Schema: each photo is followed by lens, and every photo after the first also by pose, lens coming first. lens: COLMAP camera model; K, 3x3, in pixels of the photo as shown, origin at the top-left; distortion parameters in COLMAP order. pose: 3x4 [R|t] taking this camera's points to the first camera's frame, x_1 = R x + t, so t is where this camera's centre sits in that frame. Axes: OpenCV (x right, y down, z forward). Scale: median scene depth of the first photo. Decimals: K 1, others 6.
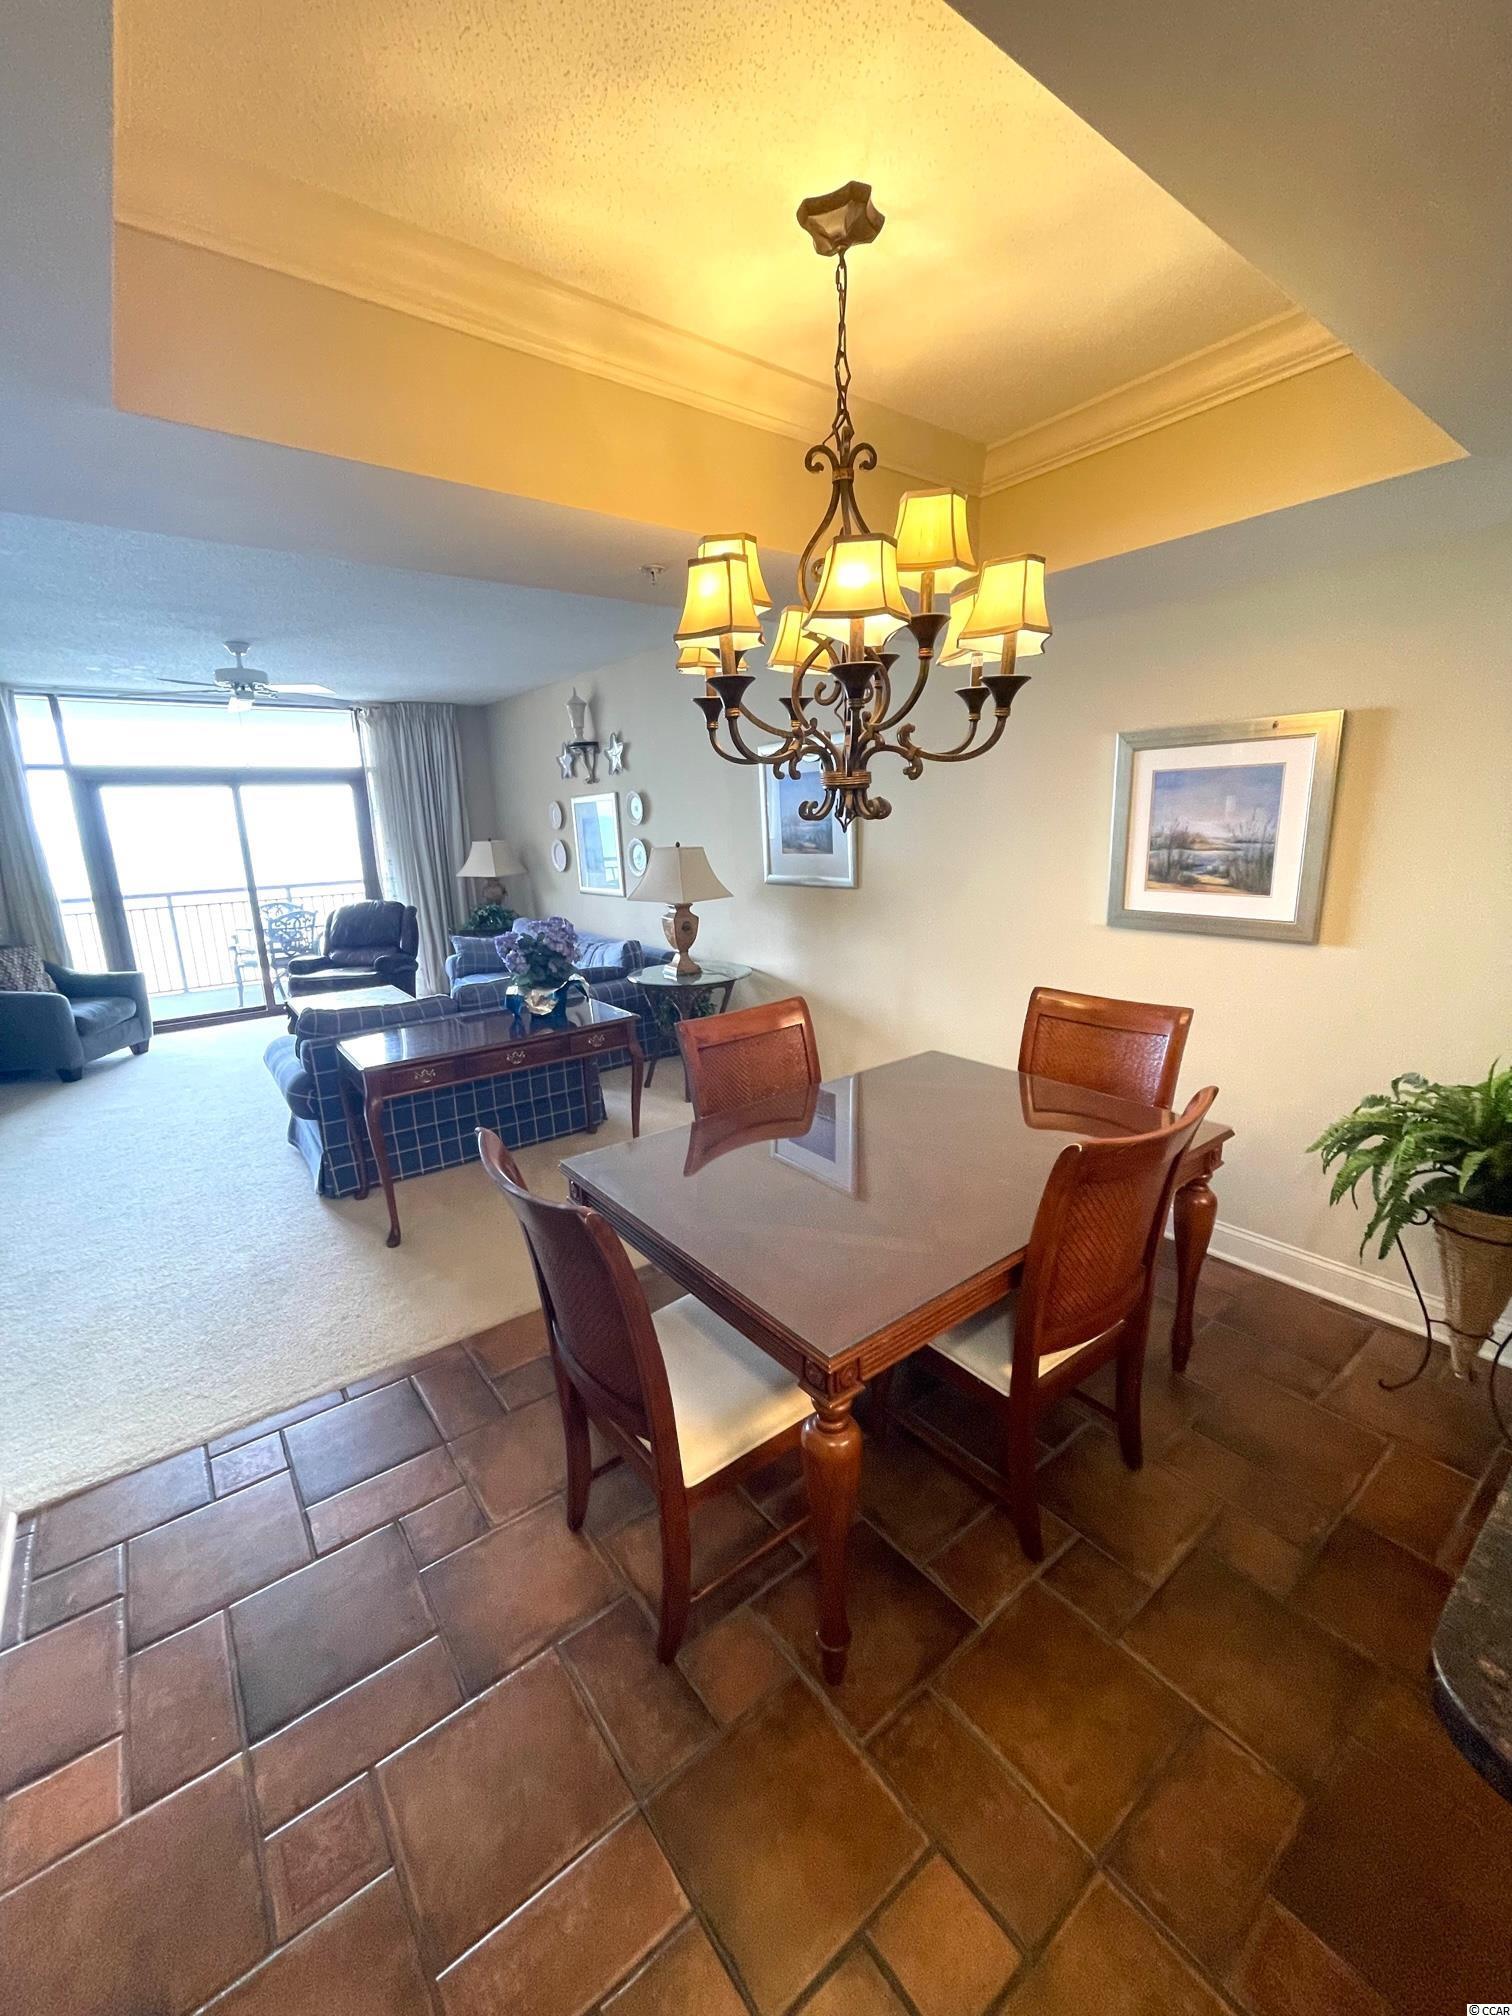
lens RADIAL K [[810.1, 0, 746.1], [0, 810.1, 1003.9], [0, 0, 1]] dist [-0.000121, -0.000966]
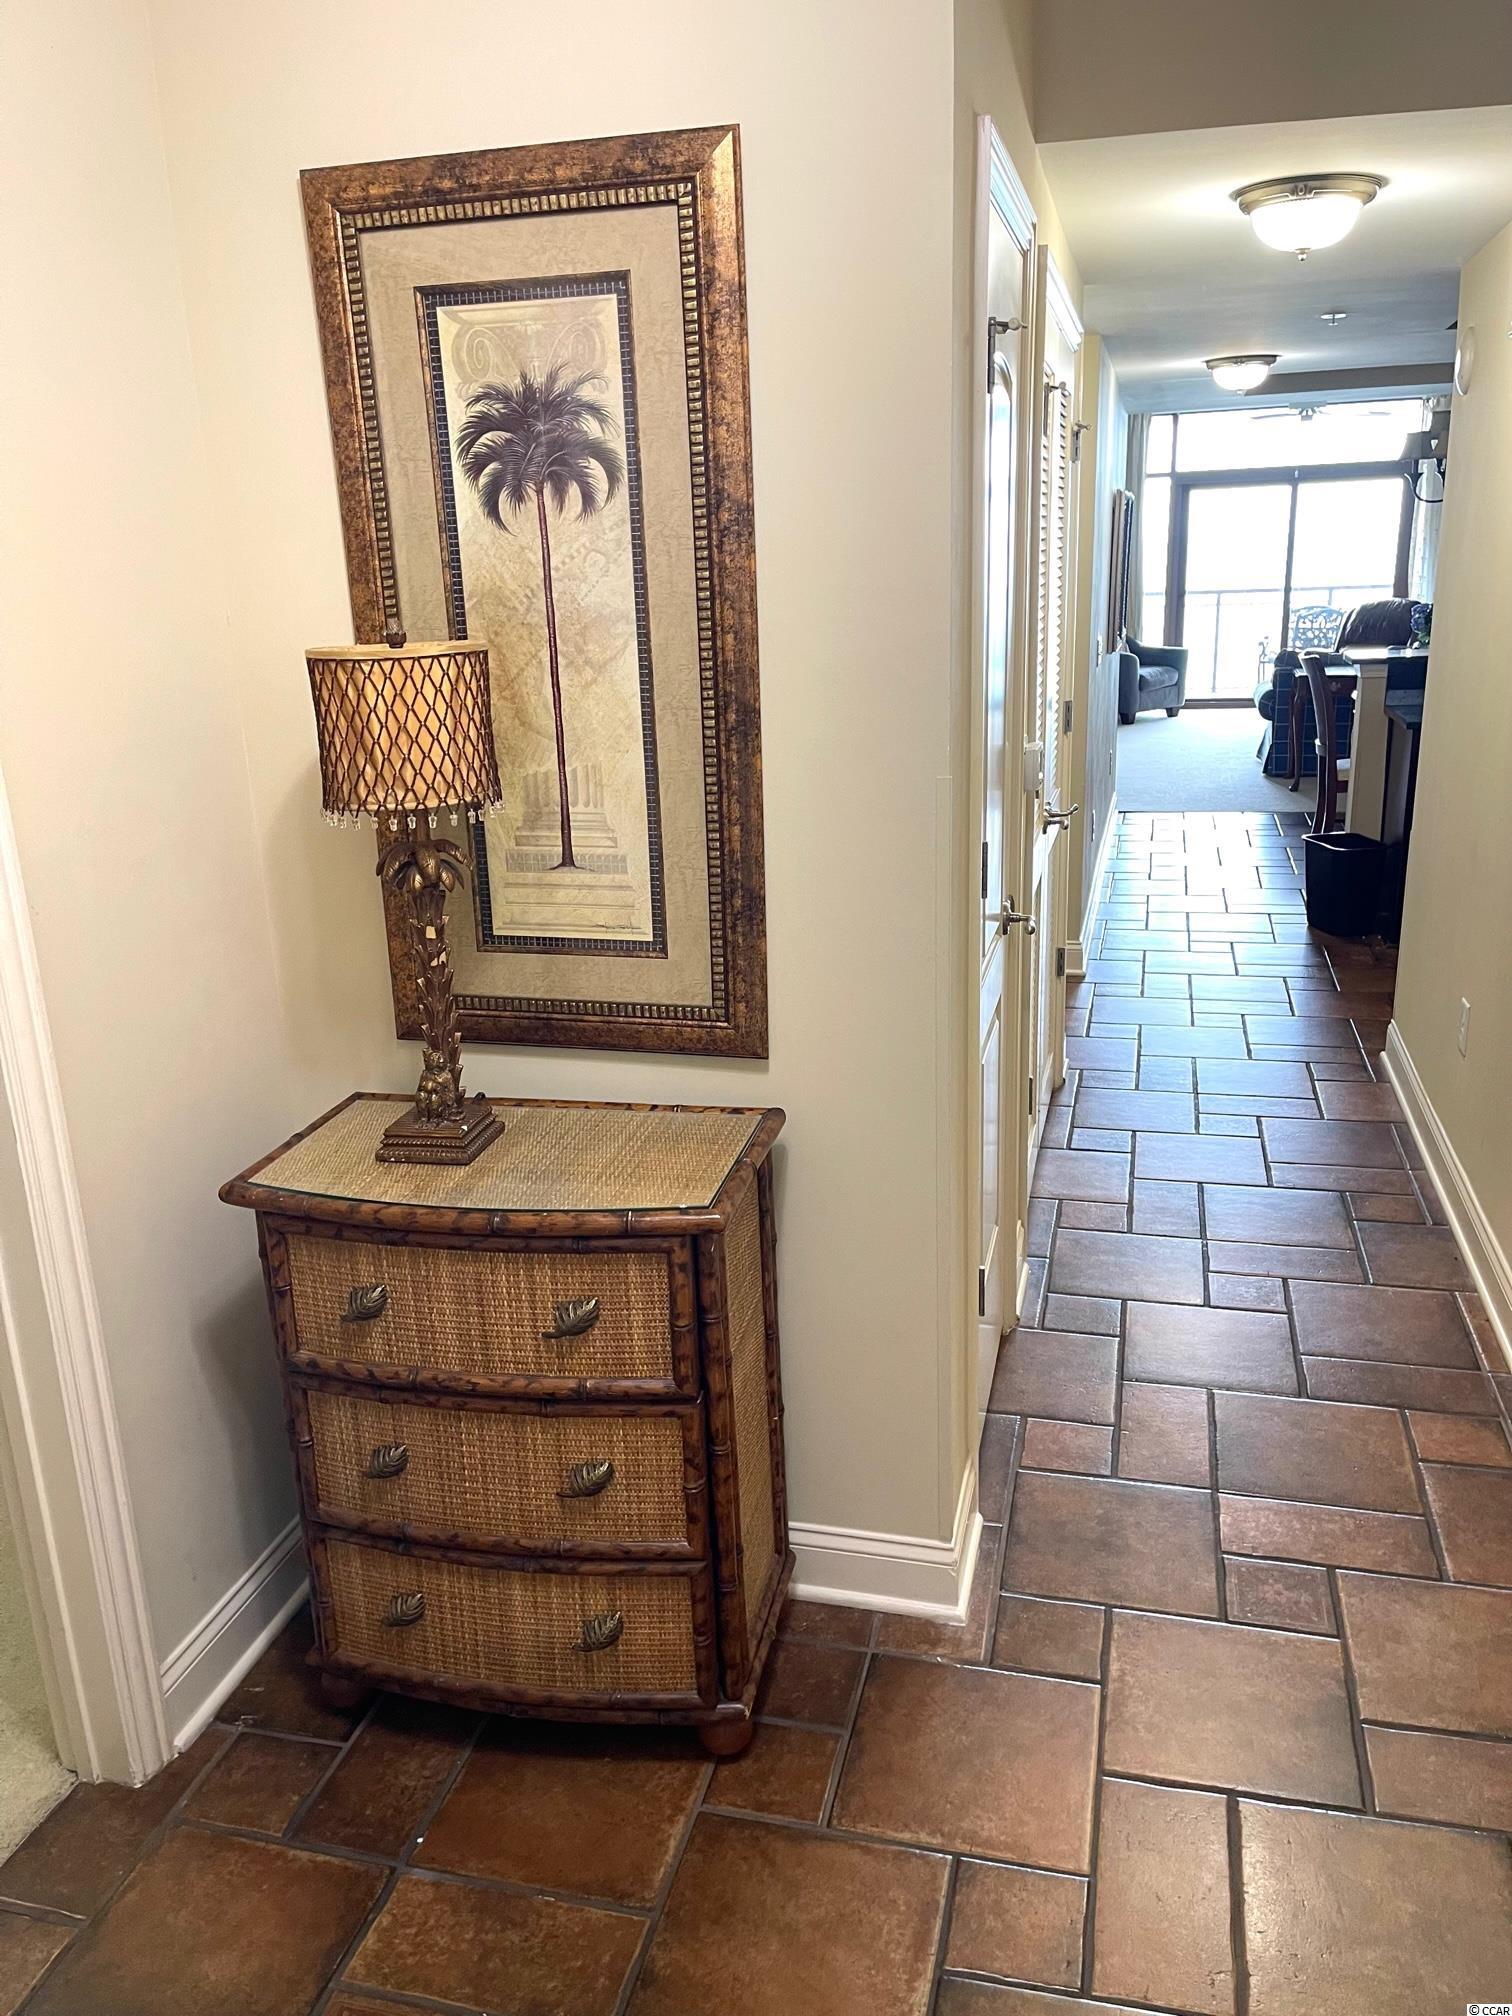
lens RADIAL K [[1535.6, 0, 768.0], [0, 1535.6, 1005.8], [0, 0, 1]] dist [0.051428, -0.035896]
pose [[0.623317, 0.222825, -0.749549, 0.633481], [-0.162332, 0.974532, 0.154714, 0.202163], [0.764934, 0.025239, 0.643614, -0.846341]]
